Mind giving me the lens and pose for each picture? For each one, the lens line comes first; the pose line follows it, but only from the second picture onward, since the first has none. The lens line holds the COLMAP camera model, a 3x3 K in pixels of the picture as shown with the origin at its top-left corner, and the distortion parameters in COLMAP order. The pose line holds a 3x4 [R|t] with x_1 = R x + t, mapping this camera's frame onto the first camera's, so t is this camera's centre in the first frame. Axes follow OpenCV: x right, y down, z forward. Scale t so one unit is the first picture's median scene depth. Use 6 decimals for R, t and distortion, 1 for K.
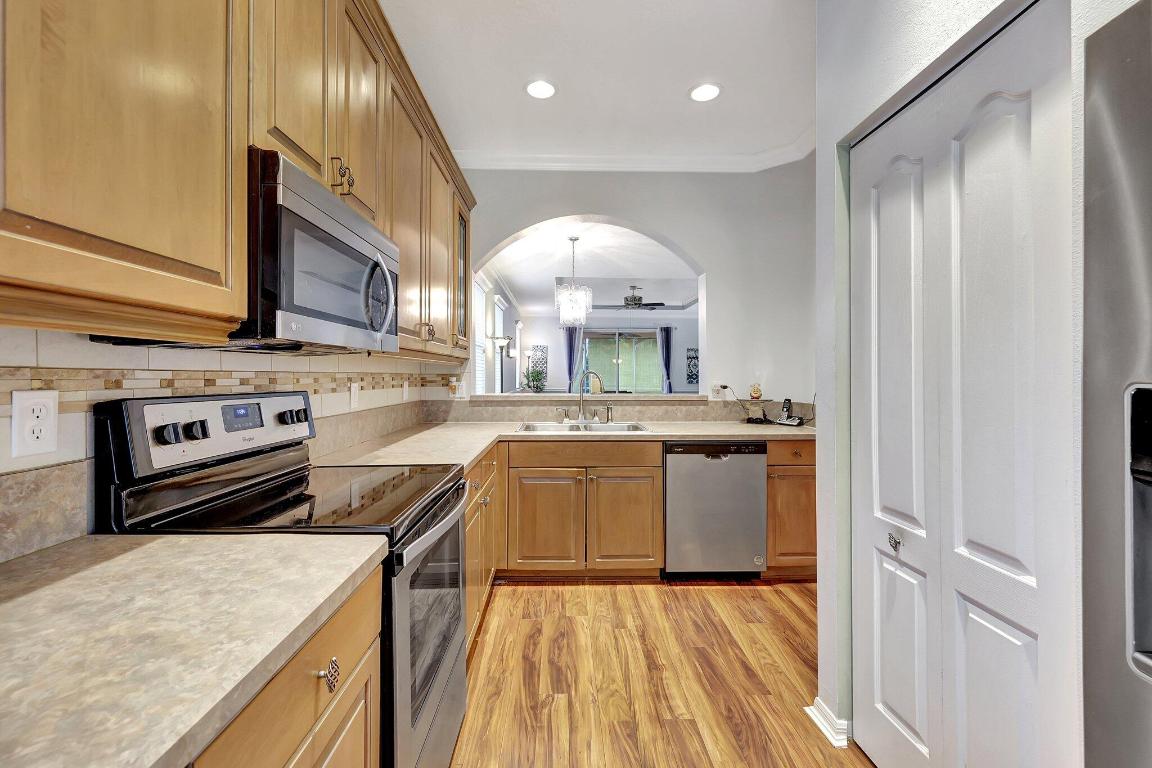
lens RADIAL K [[500.5, 0, 577.3], [0, 500.5, 376.2], [0, 0, 1]] dist [-0.001973, -0.000138]
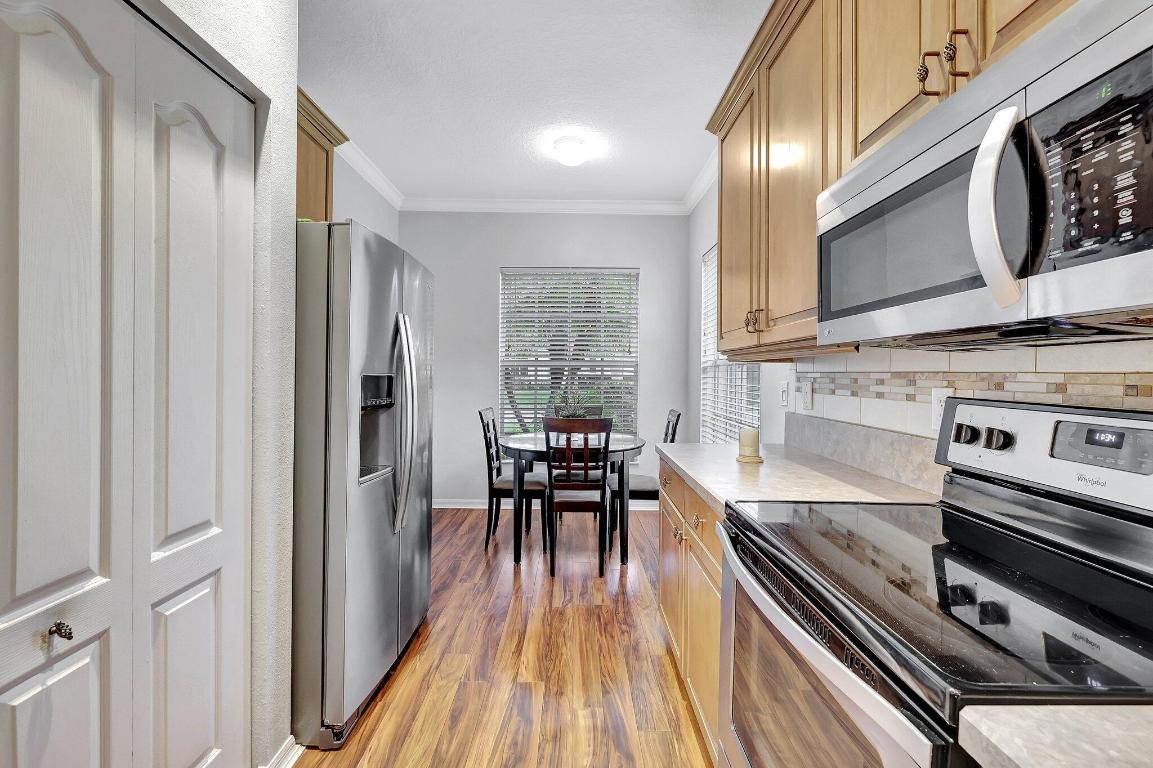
lens RADIAL K [[500.9, 0, 577.0], [0, 500.9, 376.6], [0, 0, 1]] dist [-0.001973, -0.000138]
pose [[-0.999343, -0.012248, 0.034112, -0.041213], [-0.012001, 0.999900, 0.007432, -0.001896], [-0.034200, 0.007018, -0.999390, 1.917250]]
